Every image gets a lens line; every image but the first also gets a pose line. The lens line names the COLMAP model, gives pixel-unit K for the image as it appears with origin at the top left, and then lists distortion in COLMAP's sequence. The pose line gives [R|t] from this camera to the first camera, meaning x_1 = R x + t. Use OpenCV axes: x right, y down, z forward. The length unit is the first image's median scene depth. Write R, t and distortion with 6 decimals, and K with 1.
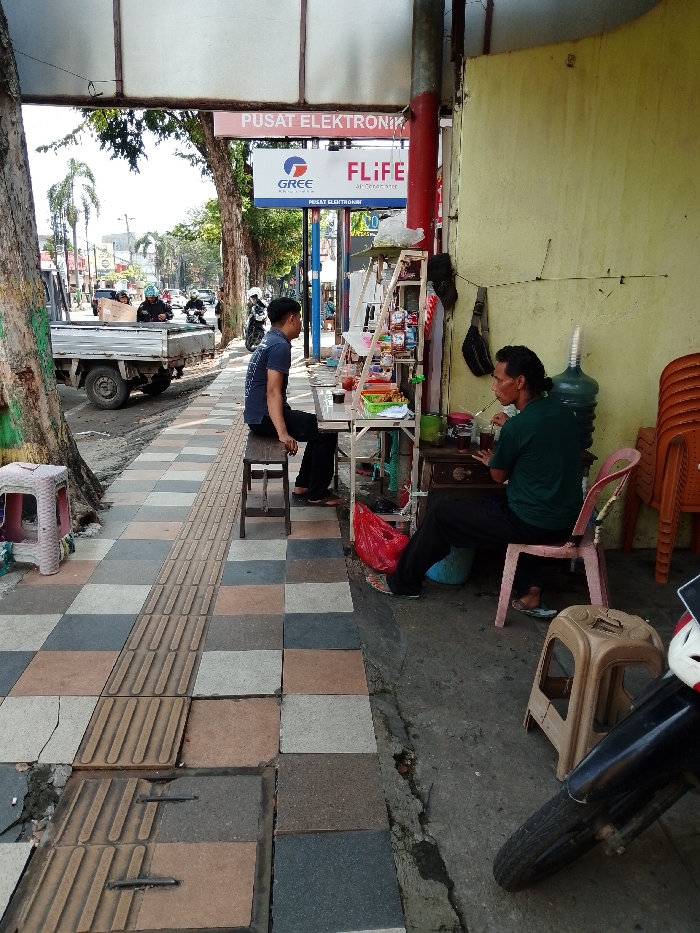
lens RADIAL K [[708.1, 0, 350.0], [0, 708.1, 466.5], [0, 0, 1]] dist [0.048834, -0.081556]
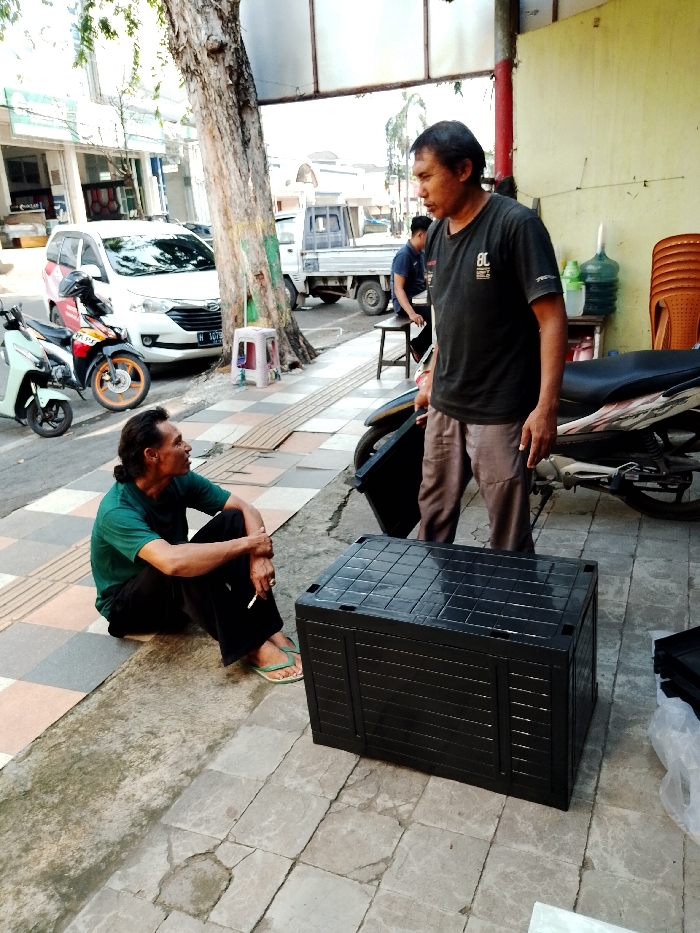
lens RADIAL K [[708.1, 0, 350.0], [0, 708.1, 466.5], [0, 0, 1]] dist [0.048834, -0.081556]
pose [[0.898062, 0.075235, -0.433387, 0.501622], [-0.029483, 0.993344, 0.111349, 0.125623], [0.438879, -0.087221, 0.894303, -0.458336]]
